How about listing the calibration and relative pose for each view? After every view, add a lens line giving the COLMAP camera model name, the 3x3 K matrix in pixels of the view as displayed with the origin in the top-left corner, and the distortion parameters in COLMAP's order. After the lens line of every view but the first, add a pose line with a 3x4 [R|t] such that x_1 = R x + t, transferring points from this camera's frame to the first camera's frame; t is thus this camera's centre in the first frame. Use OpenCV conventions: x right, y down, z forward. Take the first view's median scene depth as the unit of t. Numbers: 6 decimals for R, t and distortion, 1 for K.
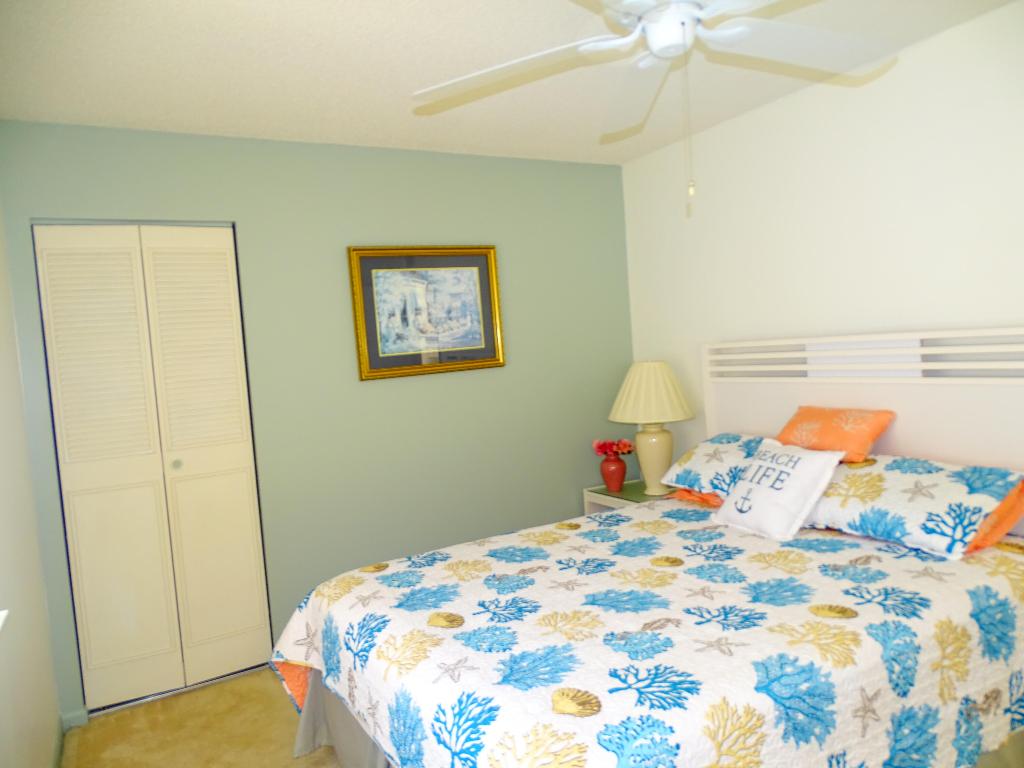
lens RADIAL K [[726.9, 0, 517.2], [0, 726.9, 388.4], [0, 0, 1]] dist [0.011652, 0.002295]
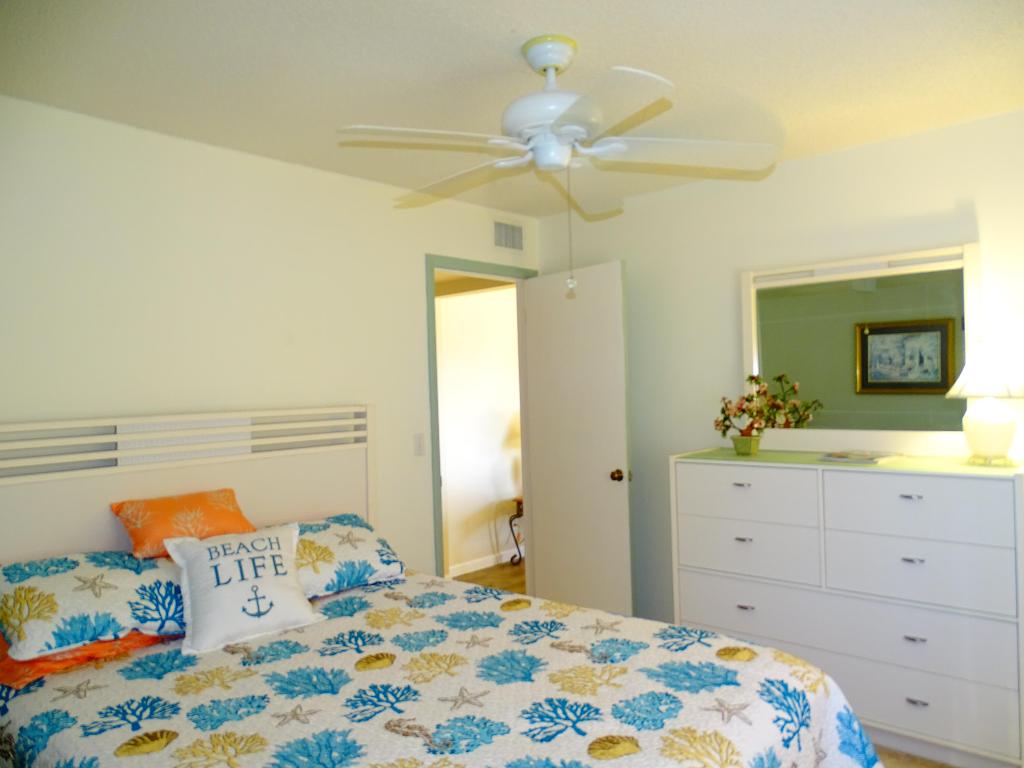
lens RADIAL K [[726.9, 0, 516.8], [0, 726.9, 376.5], [0, 0, 1]] dist [0.011652, 0.002295]
pose [[-0.314174, 0.093322, 0.944767, -0.706046], [0.108246, 0.992188, -0.062010, -0.021912], [-0.943174, 0.082785, -0.321822, 1.132883]]
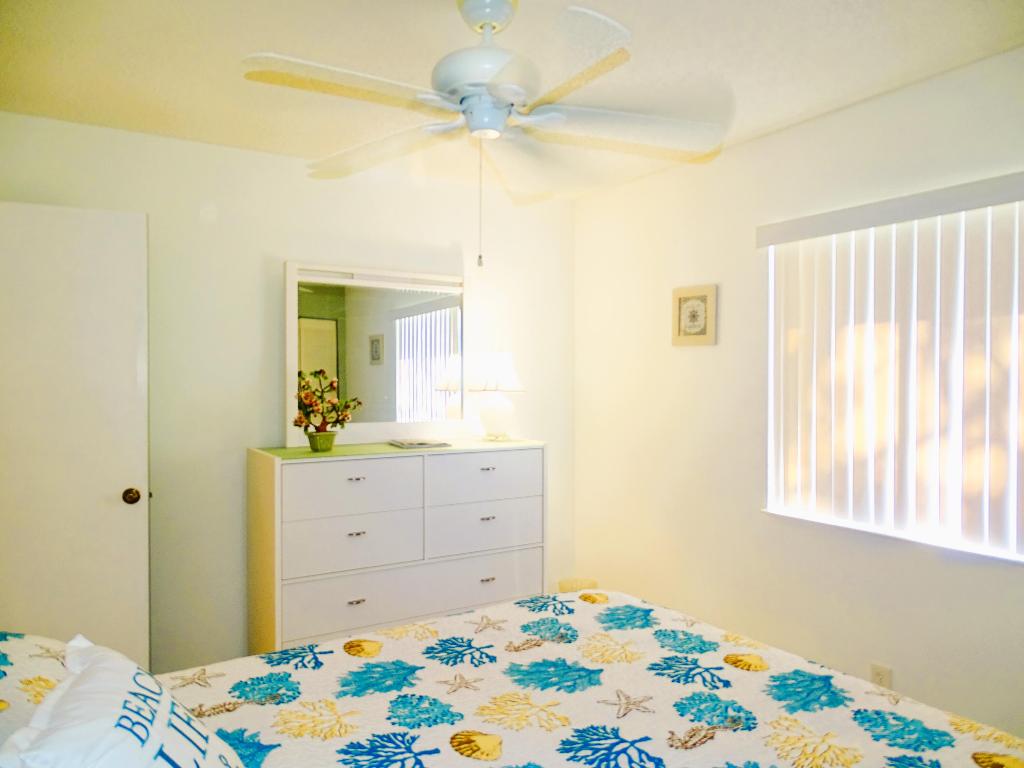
lens RADIAL K [[730.7, 0, 511.2], [0, 730.7, 387.2], [0, 0, 1]] dist [-0.001179, 0.009348]
pose [[-0.997095, 0.073862, -0.018581, 0.170407], [0.072273, 0.994551, 0.075137, -0.109529], [0.024030, 0.073576, -0.997000, 1.653946]]
